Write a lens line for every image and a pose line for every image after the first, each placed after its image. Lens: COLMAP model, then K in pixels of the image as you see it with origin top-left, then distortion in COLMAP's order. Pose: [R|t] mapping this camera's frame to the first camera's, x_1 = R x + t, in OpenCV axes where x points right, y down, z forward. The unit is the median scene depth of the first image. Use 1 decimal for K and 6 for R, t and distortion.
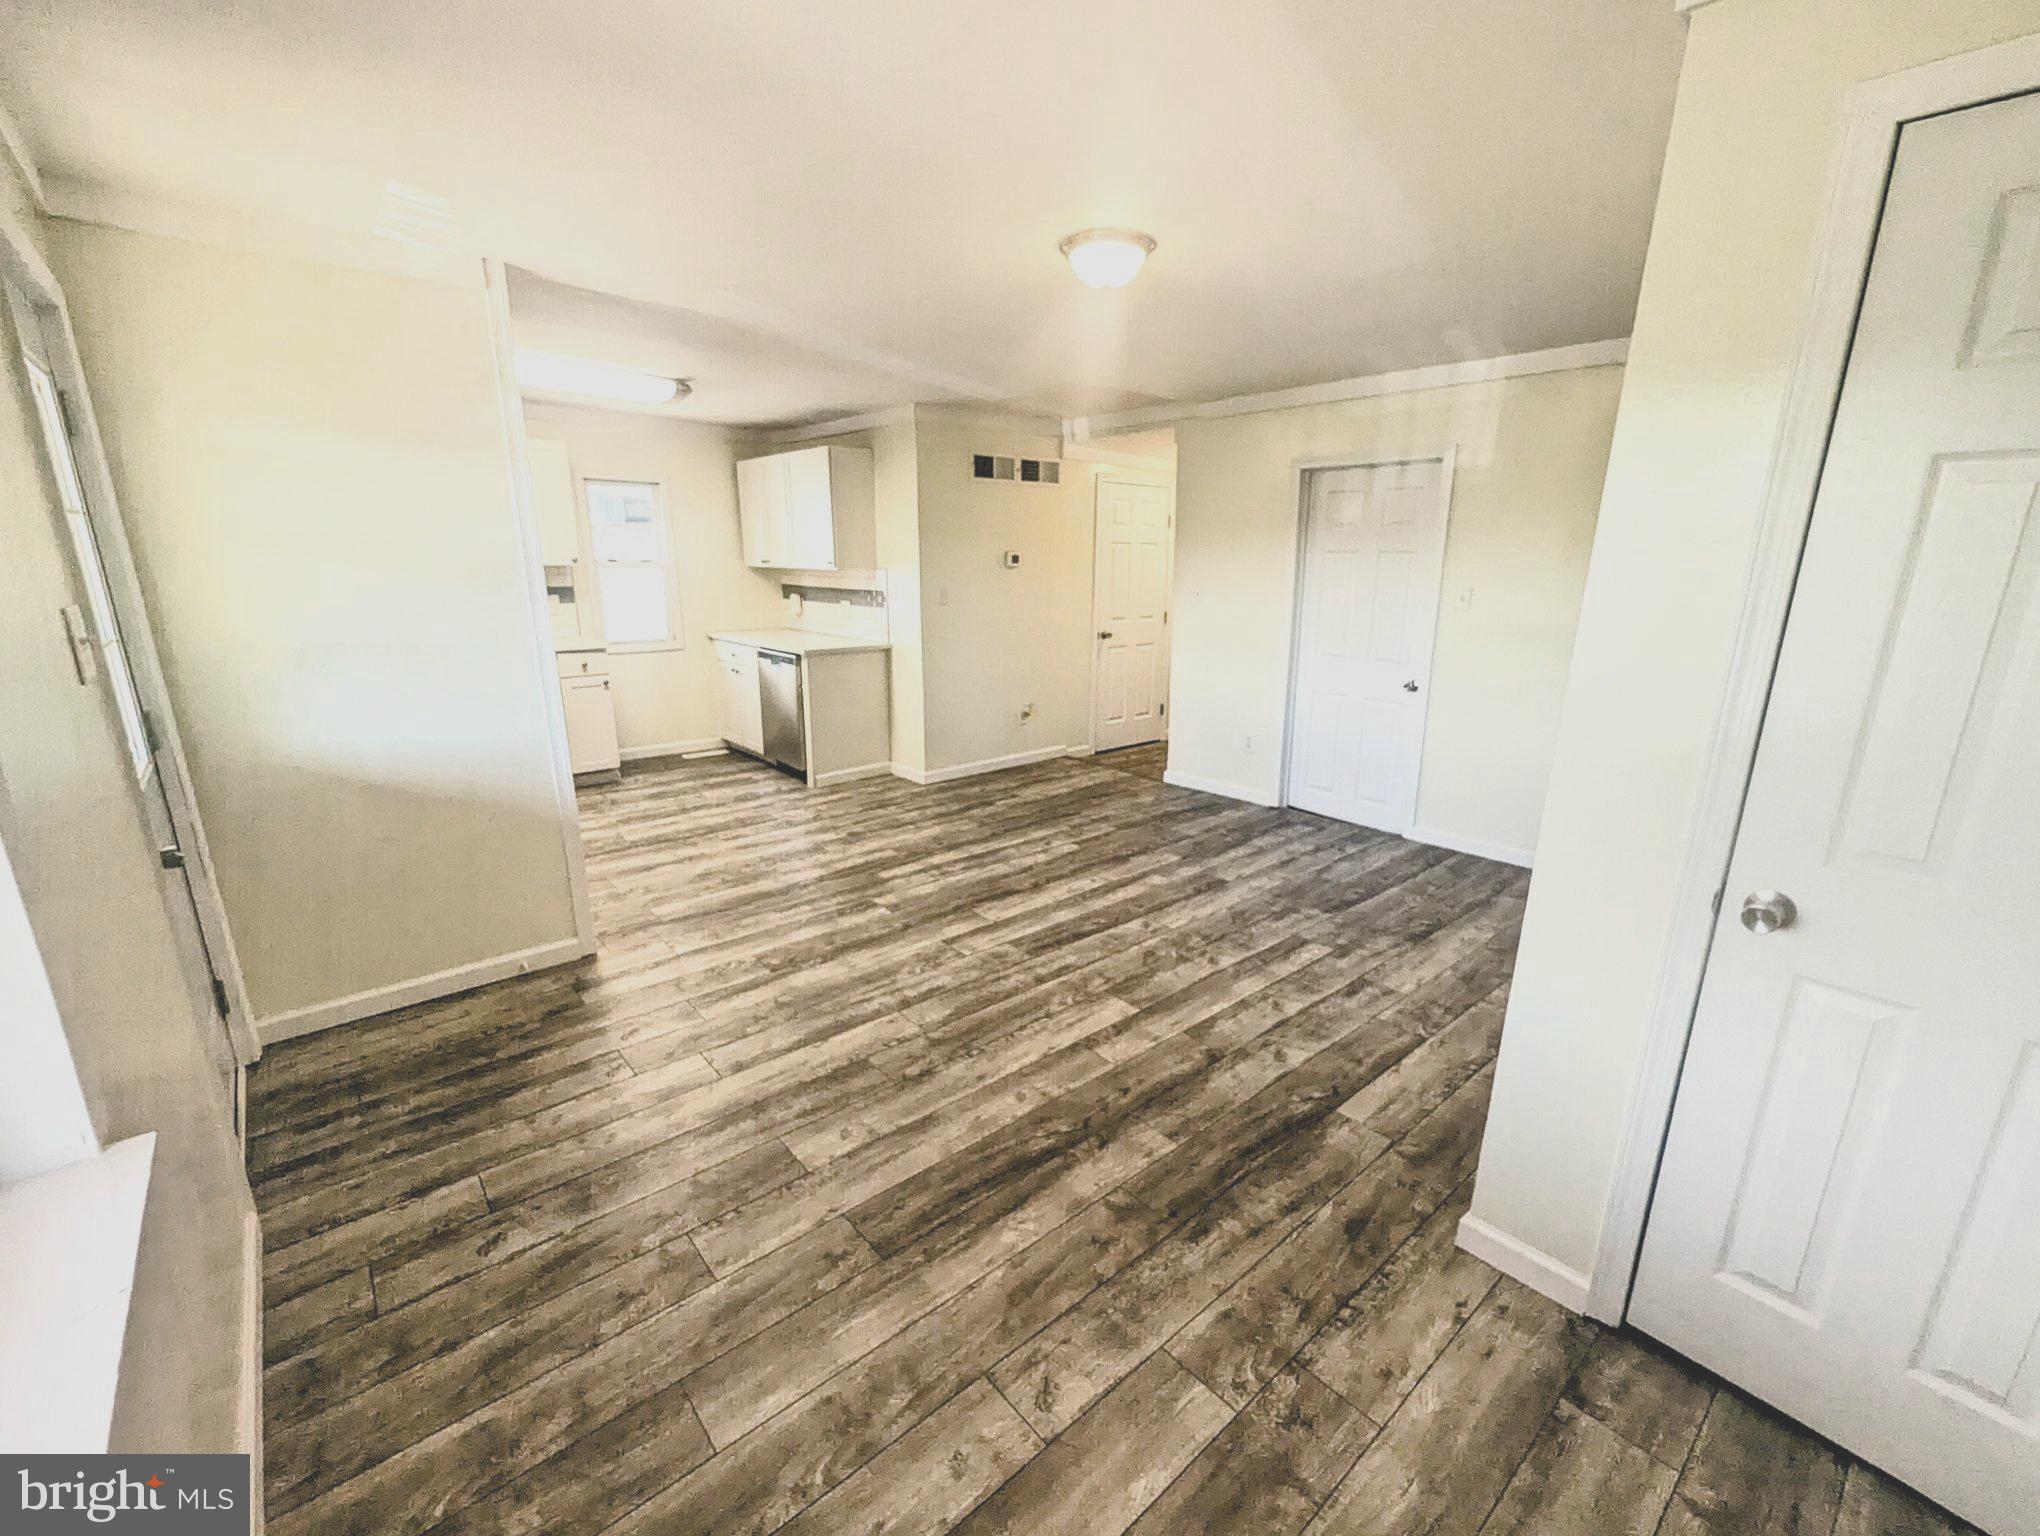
lens RADIAL K [[859.7, 0, 1021.9], [0, 859.7, 763.3], [0, 0, 1]] dist [0.000395, 0.000500]
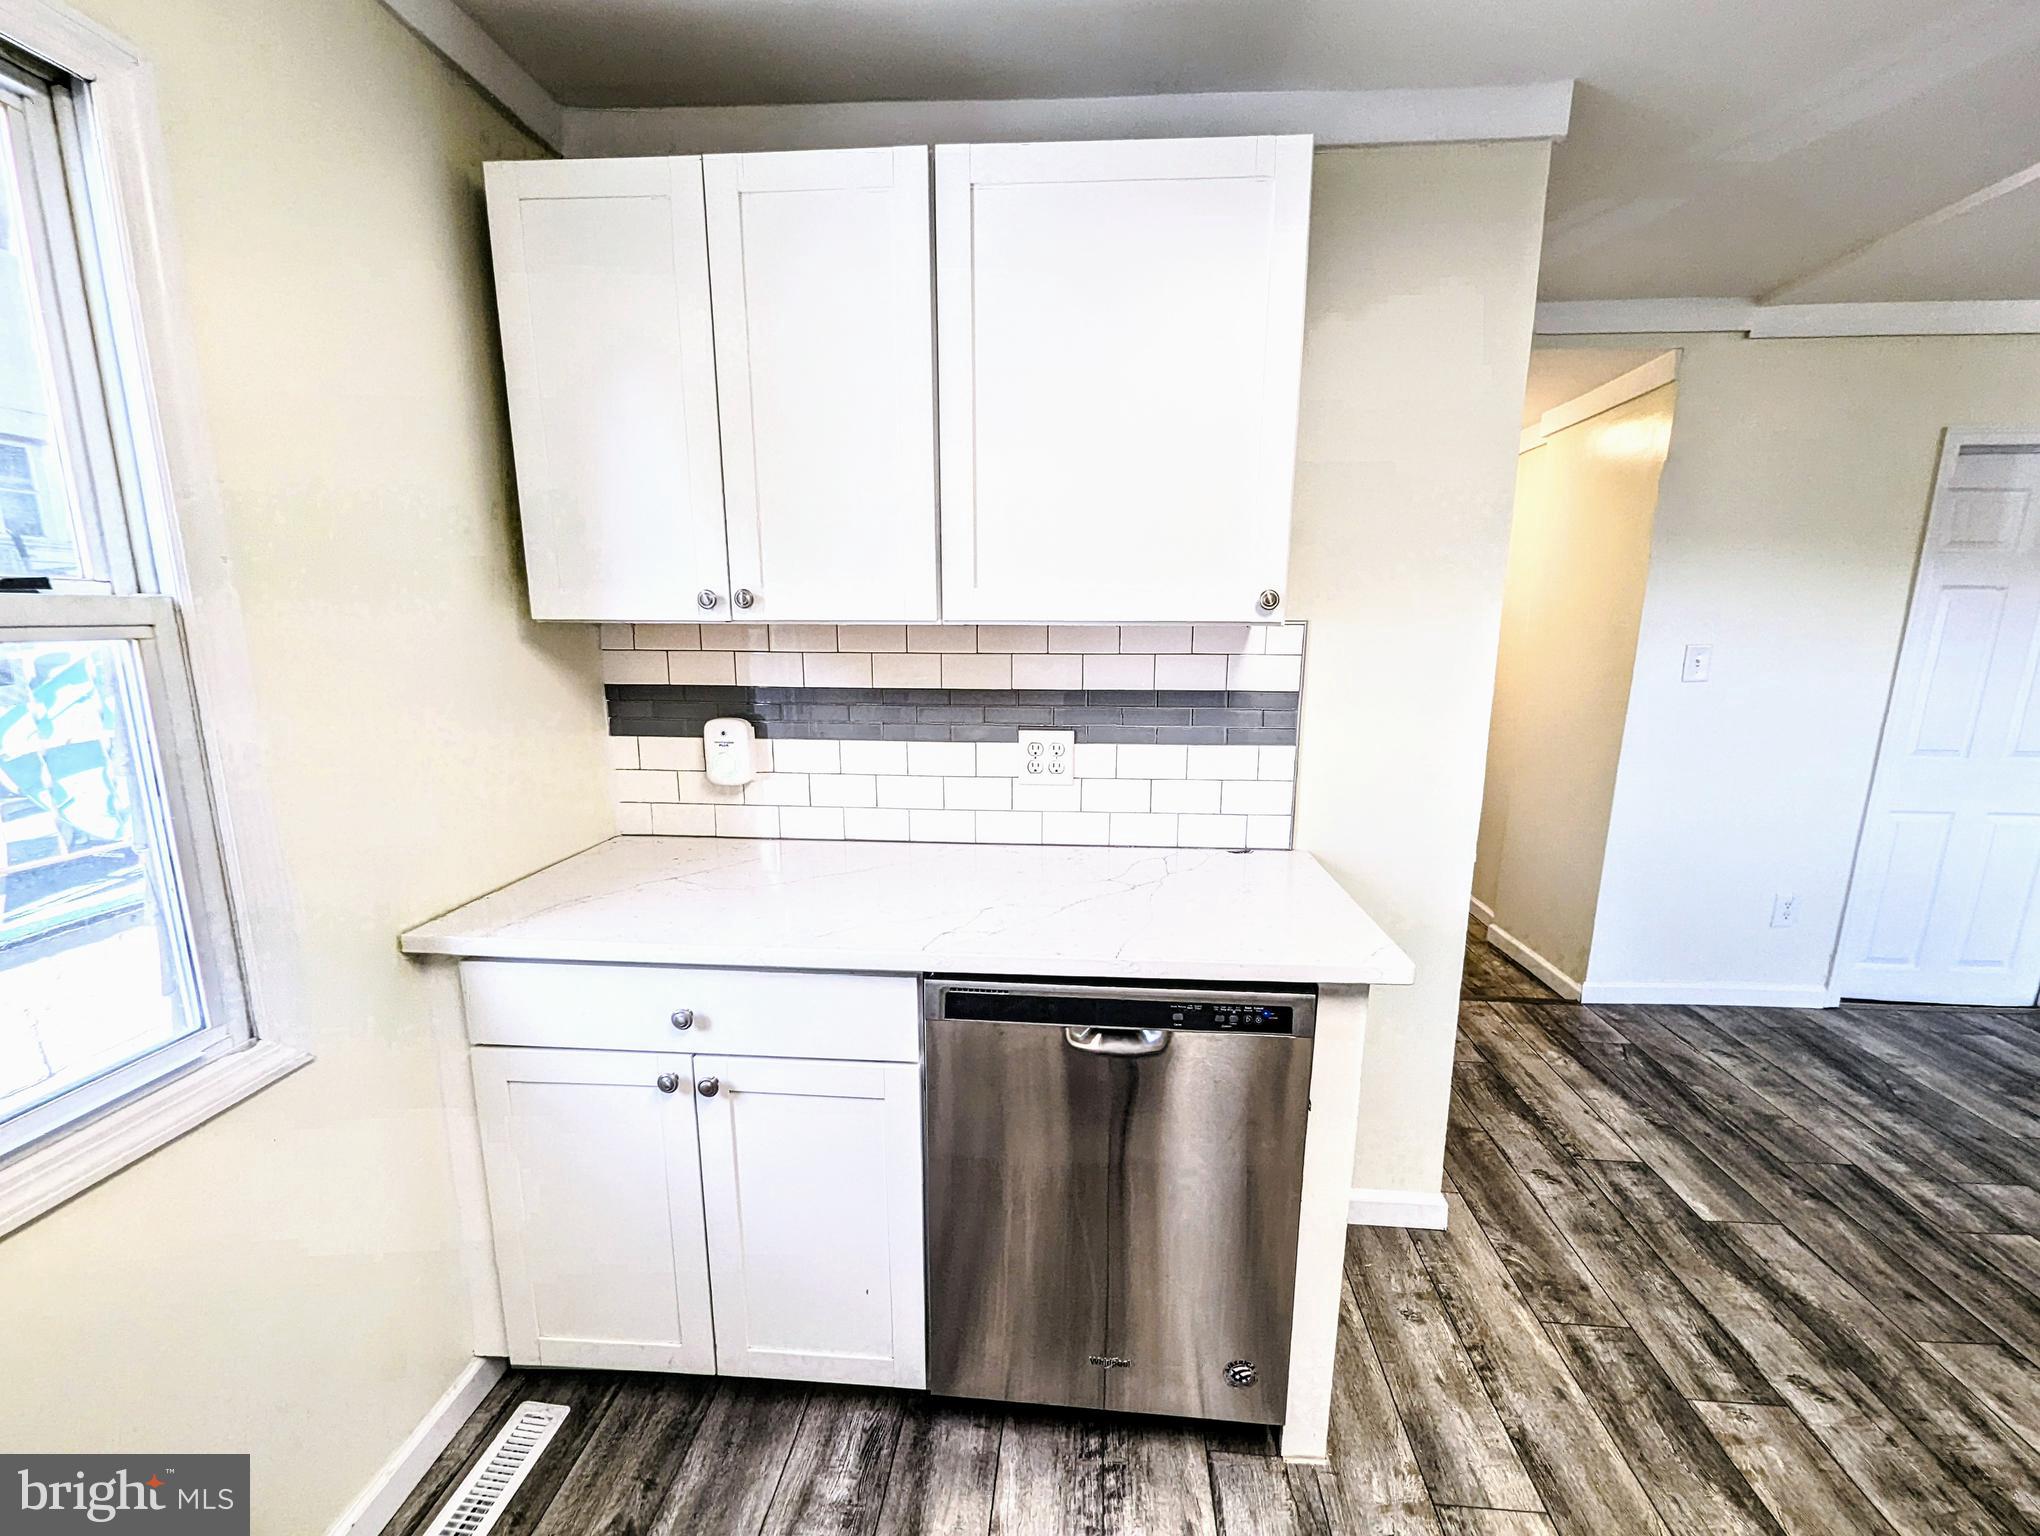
lens RADIAL K [[859.7, 0, 1025.7], [0, 859.7, 788.0], [0, 0, 1]] dist [0.000395, 0.000500]
pose [[0.705509, -0.141813, 0.694368, -0.640791], [0.165546, 0.985646, 0.033101, -0.273706], [-0.689095, 0.091597, 0.718859, 1.202168]]
